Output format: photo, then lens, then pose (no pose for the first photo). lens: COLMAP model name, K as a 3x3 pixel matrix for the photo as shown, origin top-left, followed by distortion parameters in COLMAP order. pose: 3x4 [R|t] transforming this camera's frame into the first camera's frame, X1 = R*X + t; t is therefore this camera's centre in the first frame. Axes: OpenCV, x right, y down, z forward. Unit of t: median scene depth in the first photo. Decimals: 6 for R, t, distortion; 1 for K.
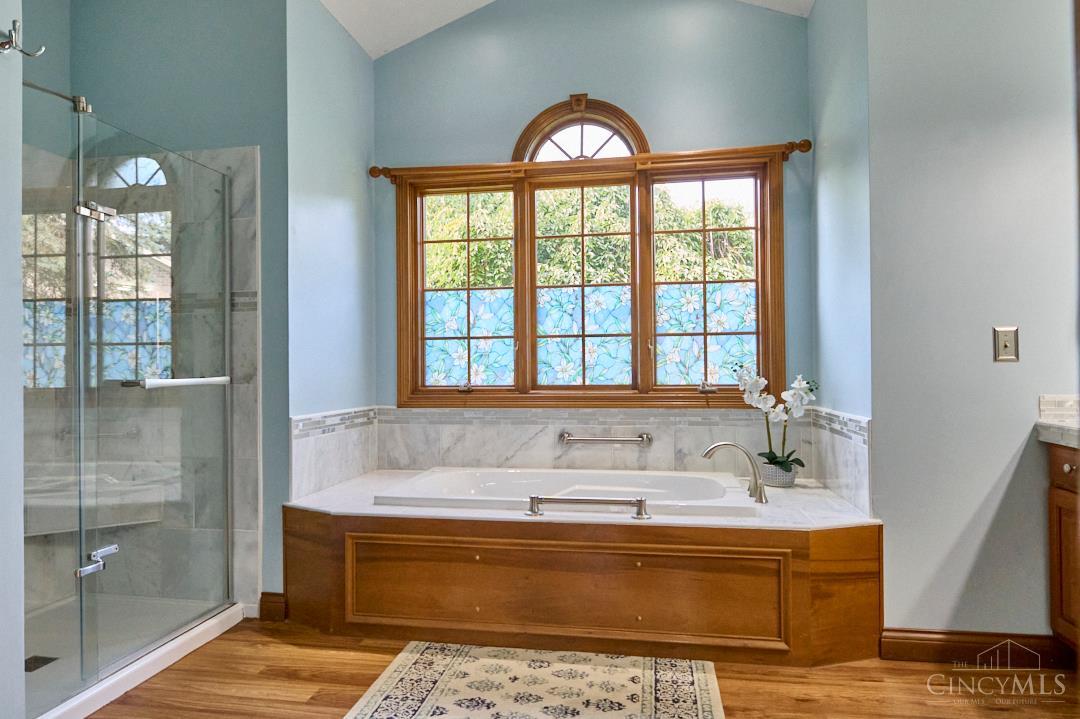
lens RADIAL K [[662.0, 0, 520.5], [0, 662.0, 358.1], [0, 0, 1]] dist [-0.002363, -0.001685]
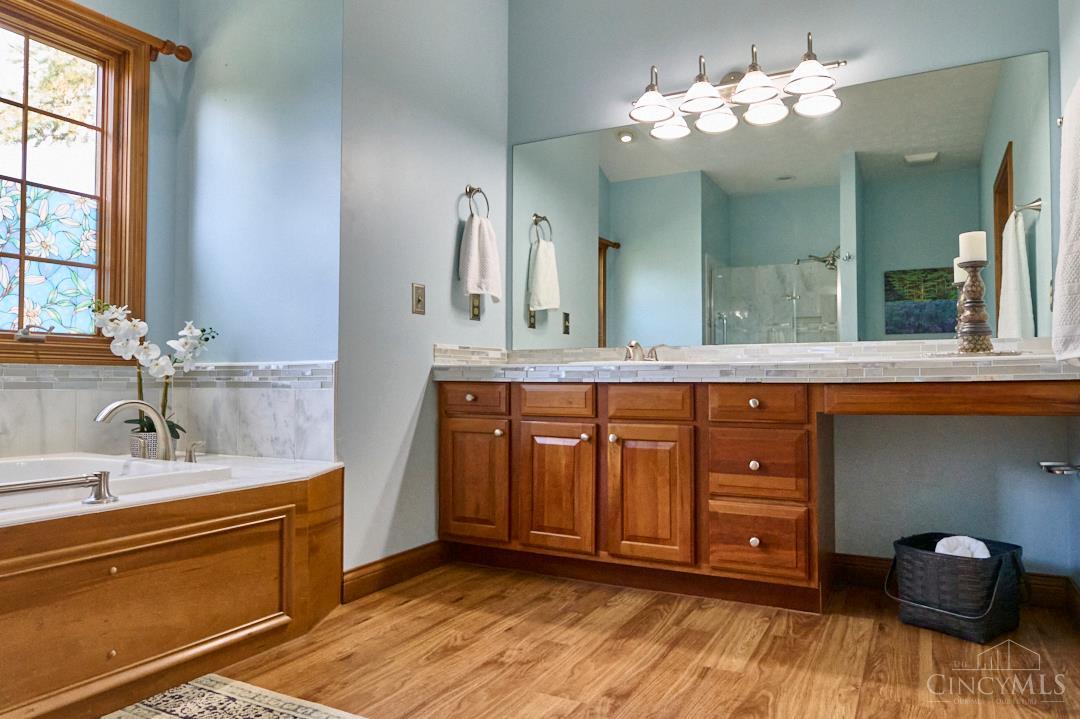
lens RADIAL K [[710.3, 0, 540.0], [0, 710.3, 359.5], [0, 0, 1]] dist [-0.007138, -0.003138]
pose [[0.298147, 0.043289, 0.953538, -0.286883], [-0.026319, 0.998964, -0.037122, 0.093245], [-0.954157, -0.014028, 0.298978, 0.308835]]
